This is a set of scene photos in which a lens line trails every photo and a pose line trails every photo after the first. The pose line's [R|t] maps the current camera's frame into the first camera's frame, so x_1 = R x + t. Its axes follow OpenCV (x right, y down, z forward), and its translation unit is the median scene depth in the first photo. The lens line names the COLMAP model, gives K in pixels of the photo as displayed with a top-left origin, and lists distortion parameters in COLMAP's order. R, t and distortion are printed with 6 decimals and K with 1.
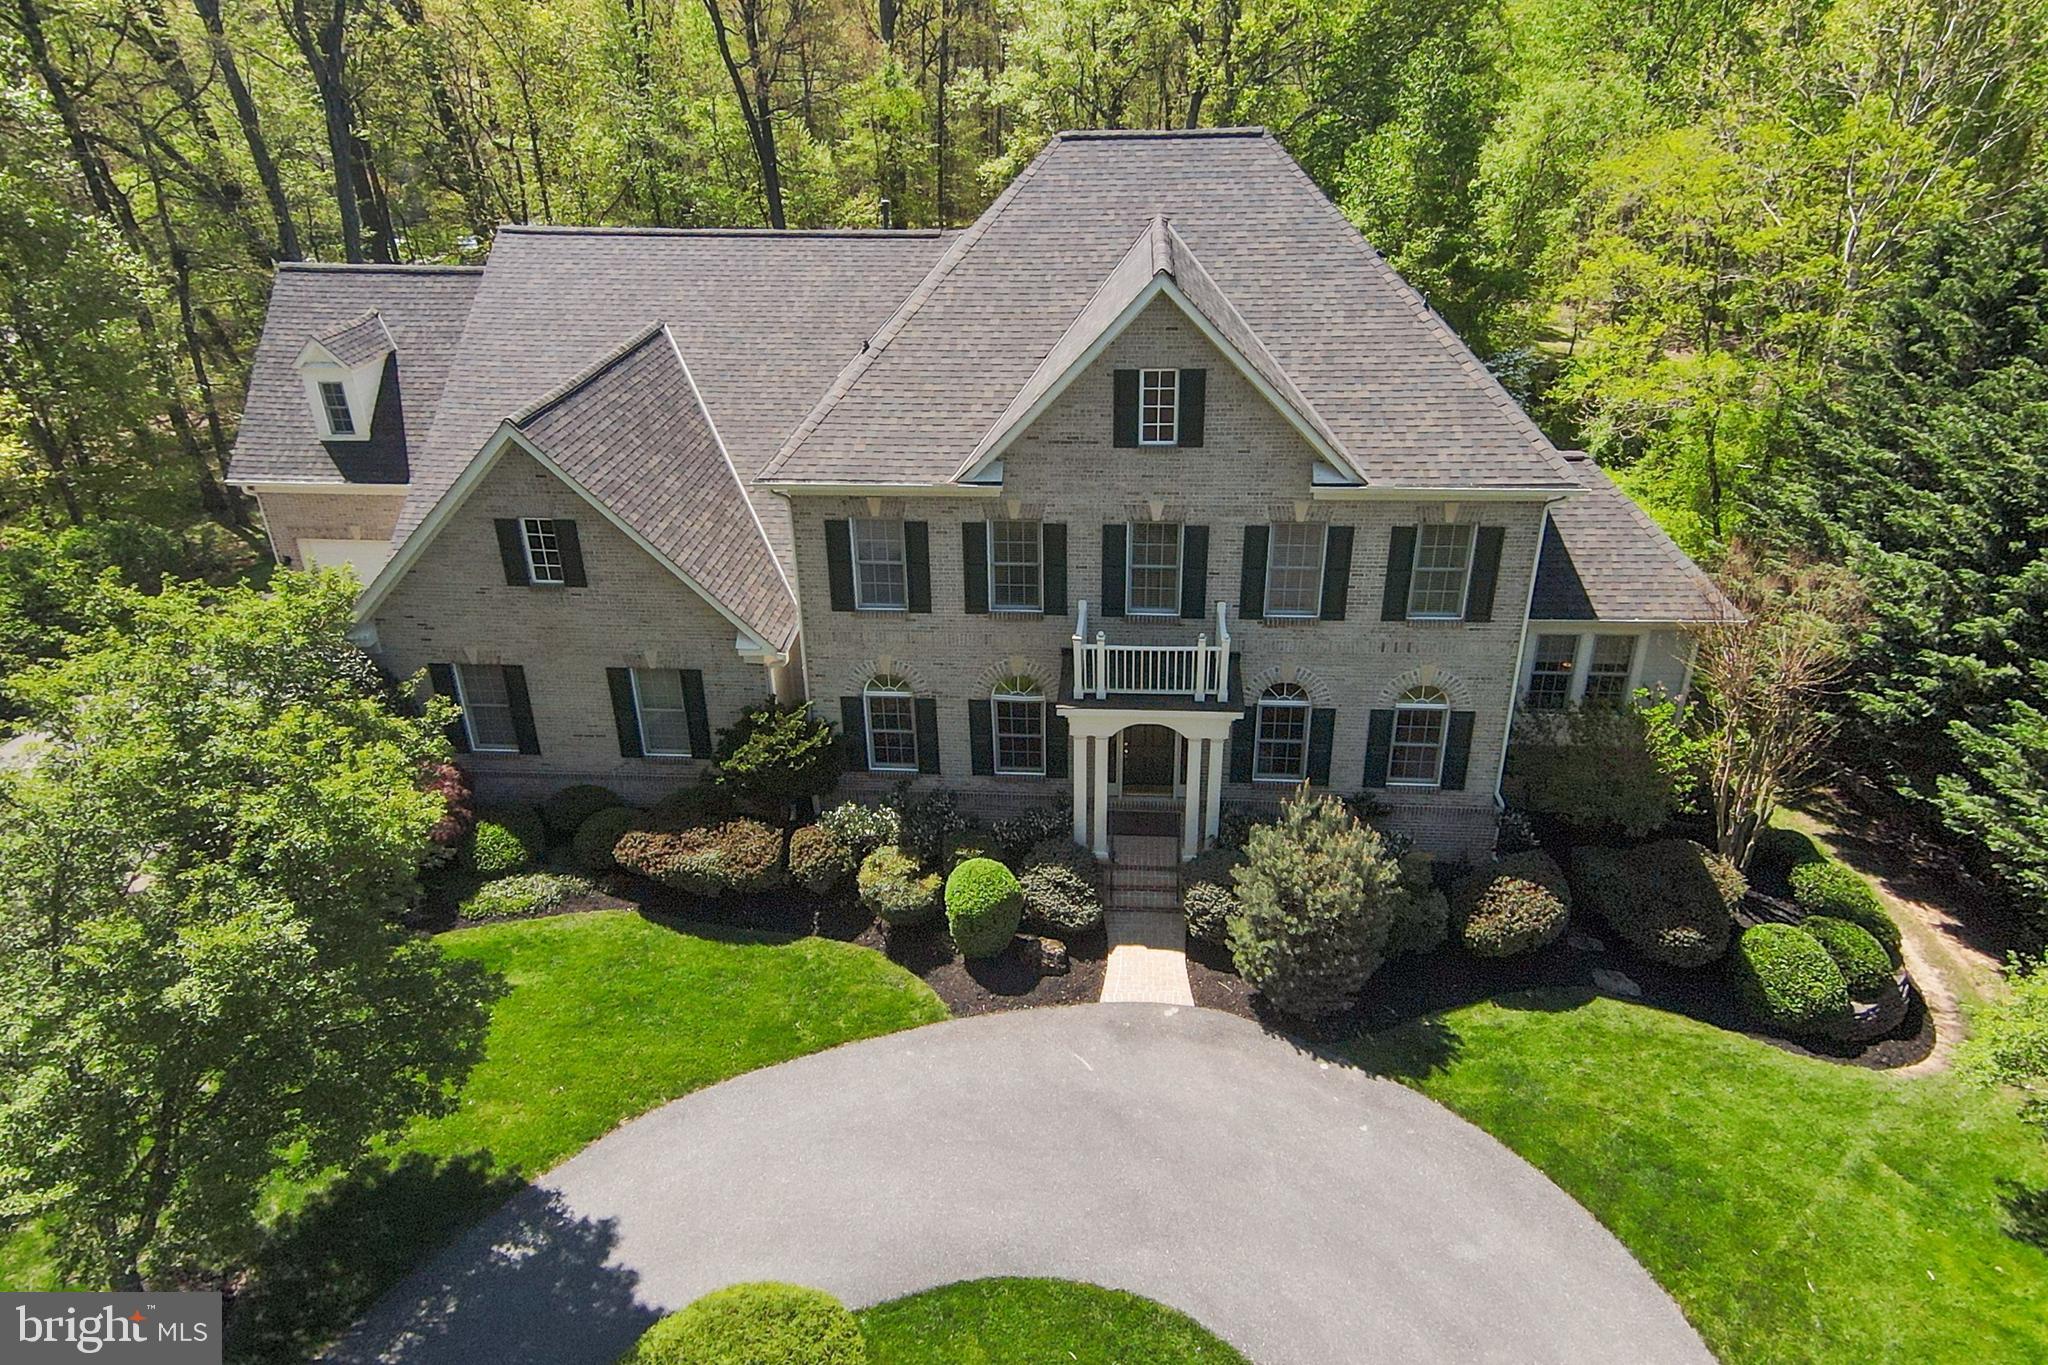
lens RADIAL K [[1313.0, 0, 1005.3], [0, 1313.0, 680.1], [0, 0, 1]] dist [0.089220, -0.074042]
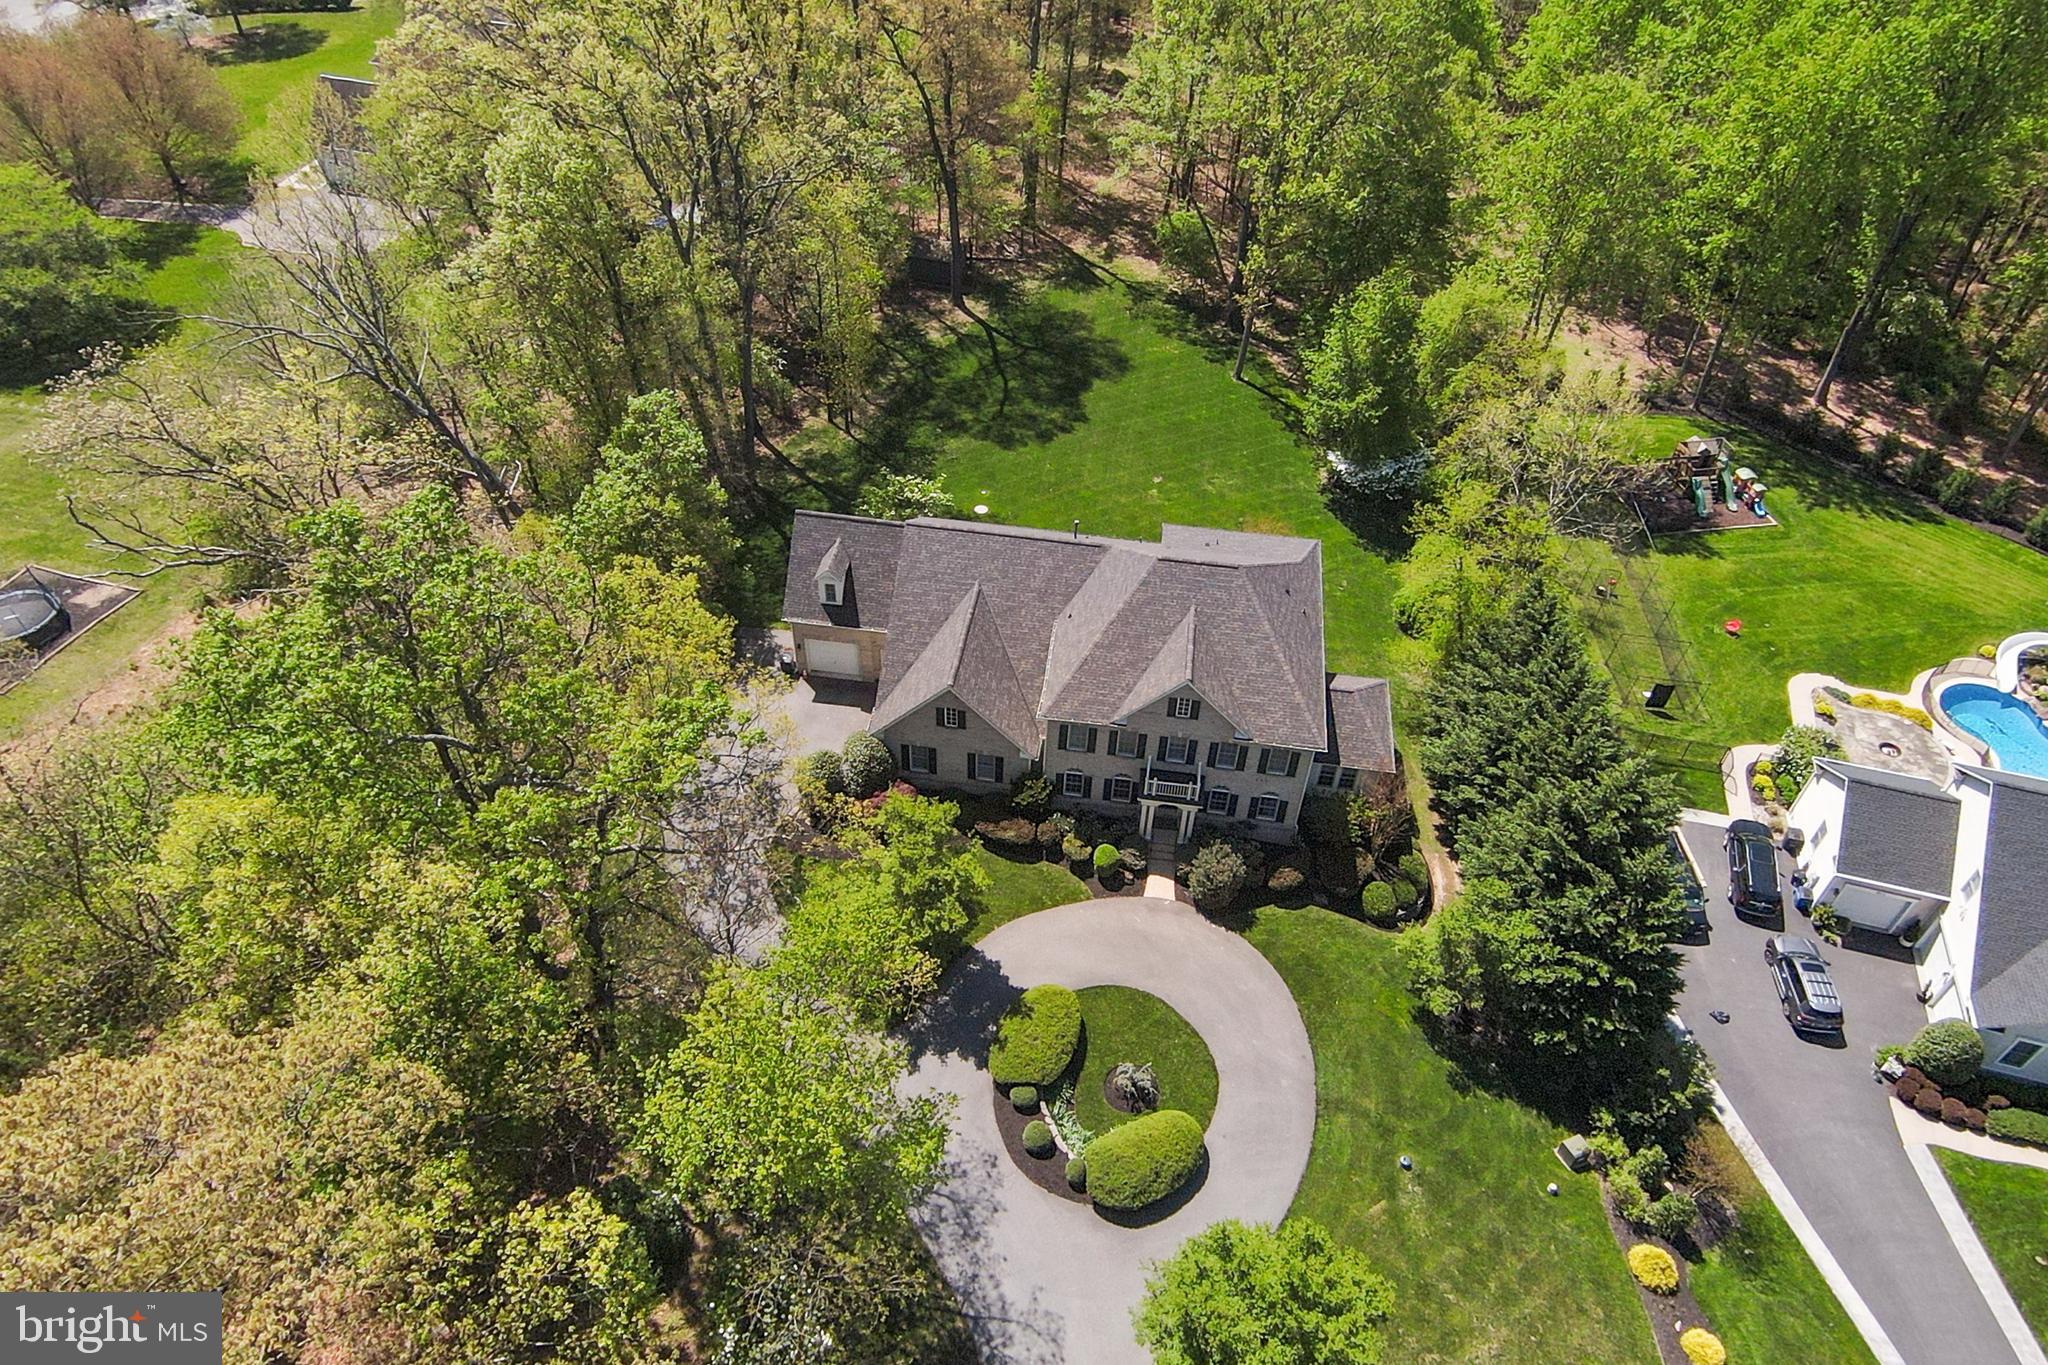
lens RADIAL K [[1313.0, 0, 1005.3], [0, 1313.0, 680.1], [0, 0, 1]] dist [0.089220, -0.074042]
pose [[0.997439, 0.070573, -0.011654, -0.230518], [-0.064109, 0.954293, 0.291917, -1.029715], [0.031722, -0.290422, 0.956373, -1.649746]]
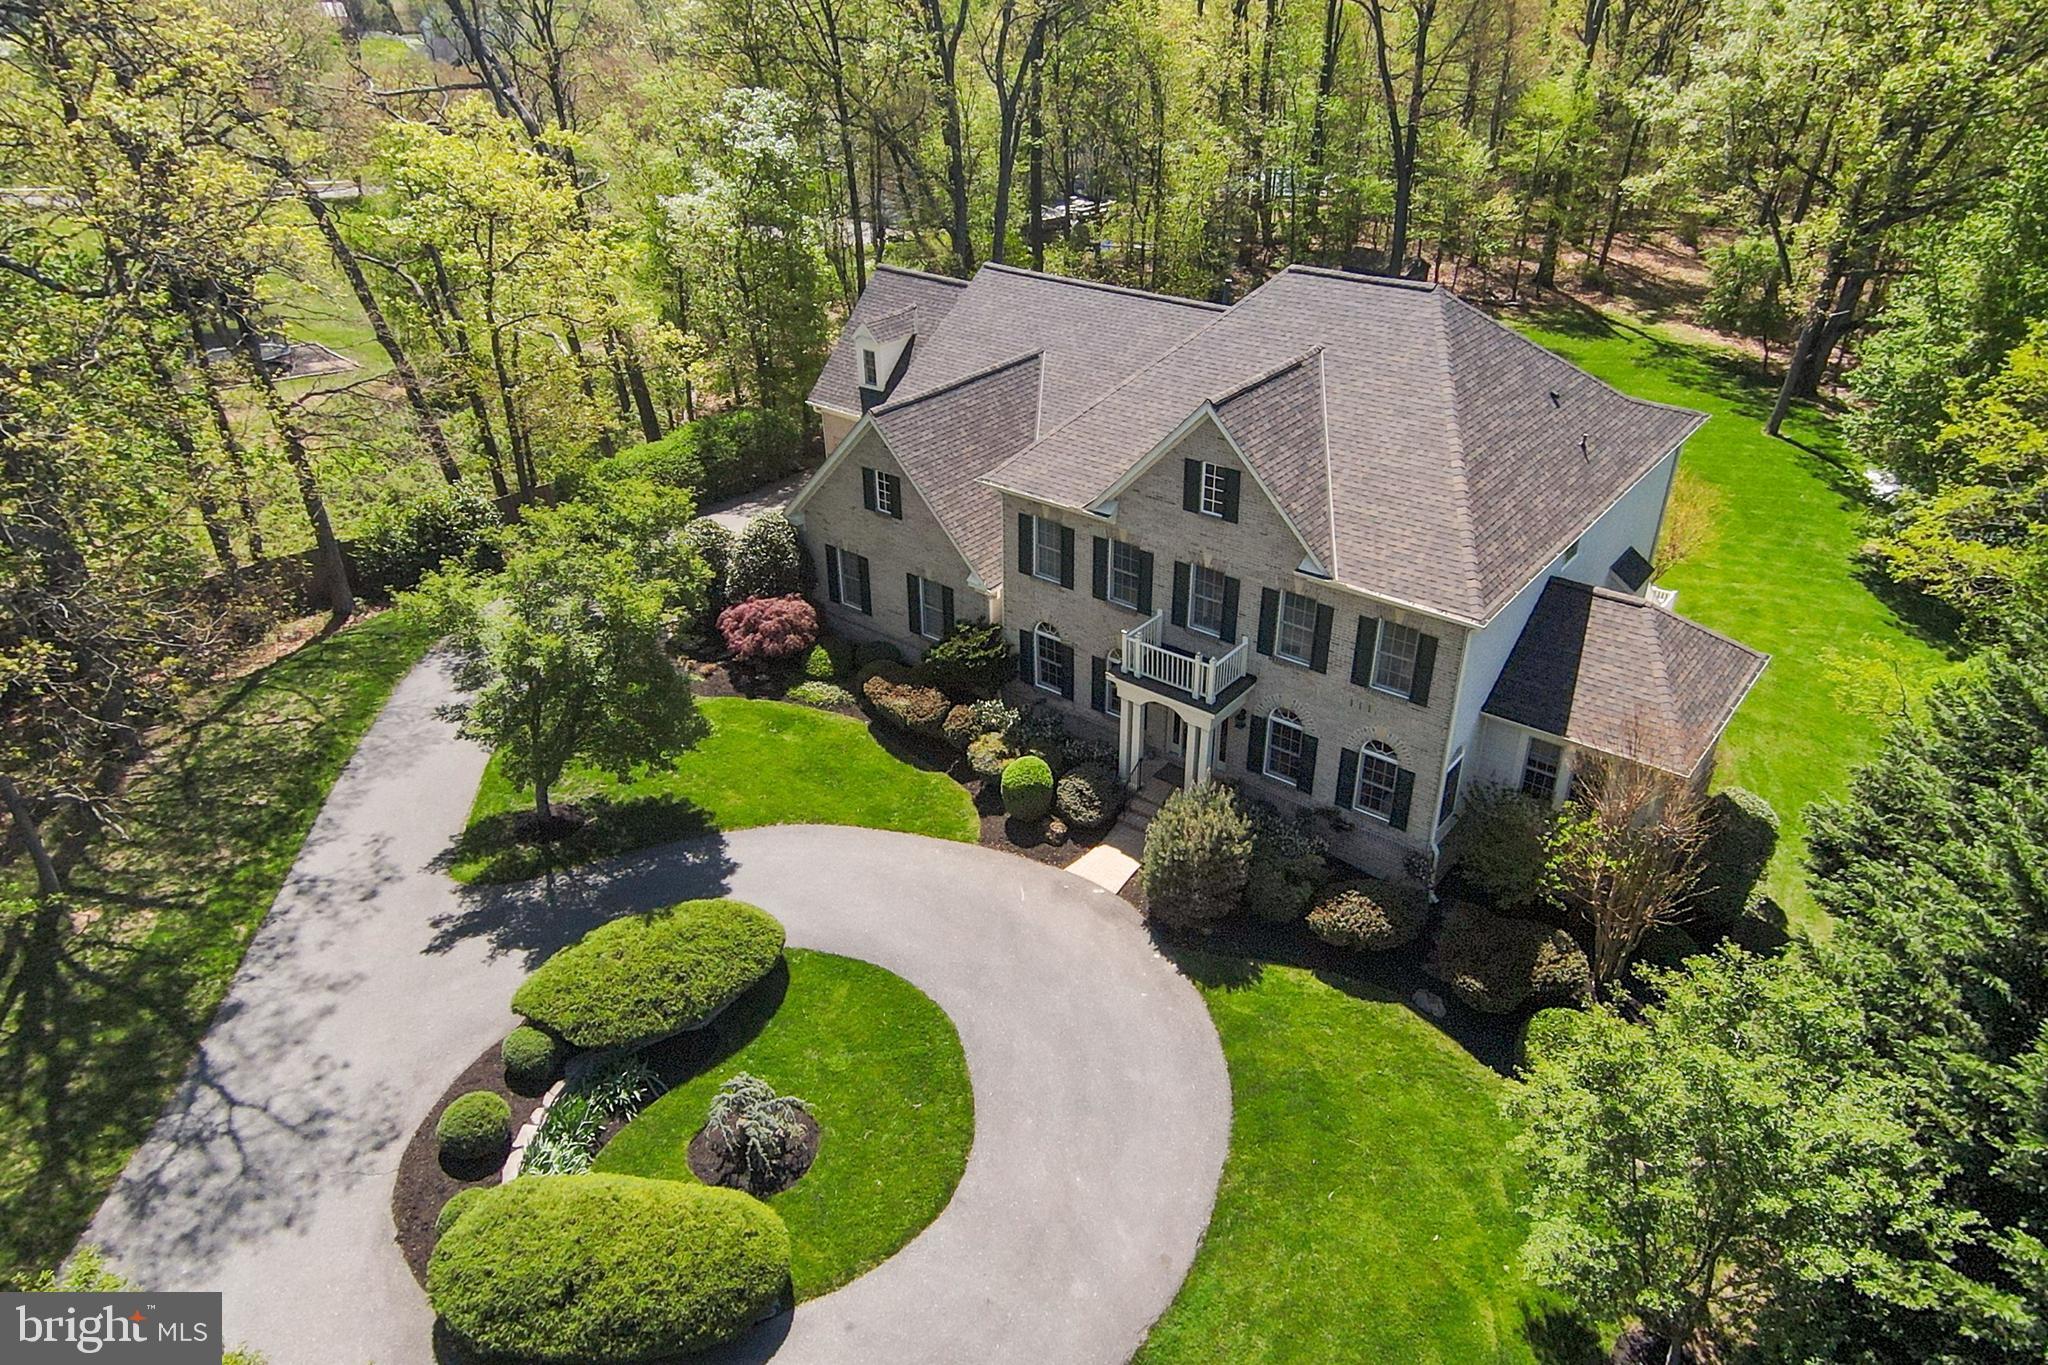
lens RADIAL K [[1313.0, 0, 1005.3], [0, 1313.0, 680.1], [0, 0, 1]] dist [0.089220, -0.074042]
pose [[0.831450, 0.286256, -0.476181, 0.636247], [-0.254809, 0.958073, 0.131028, -0.134640], [0.493724, 0.012392, 0.869531, -0.318917]]
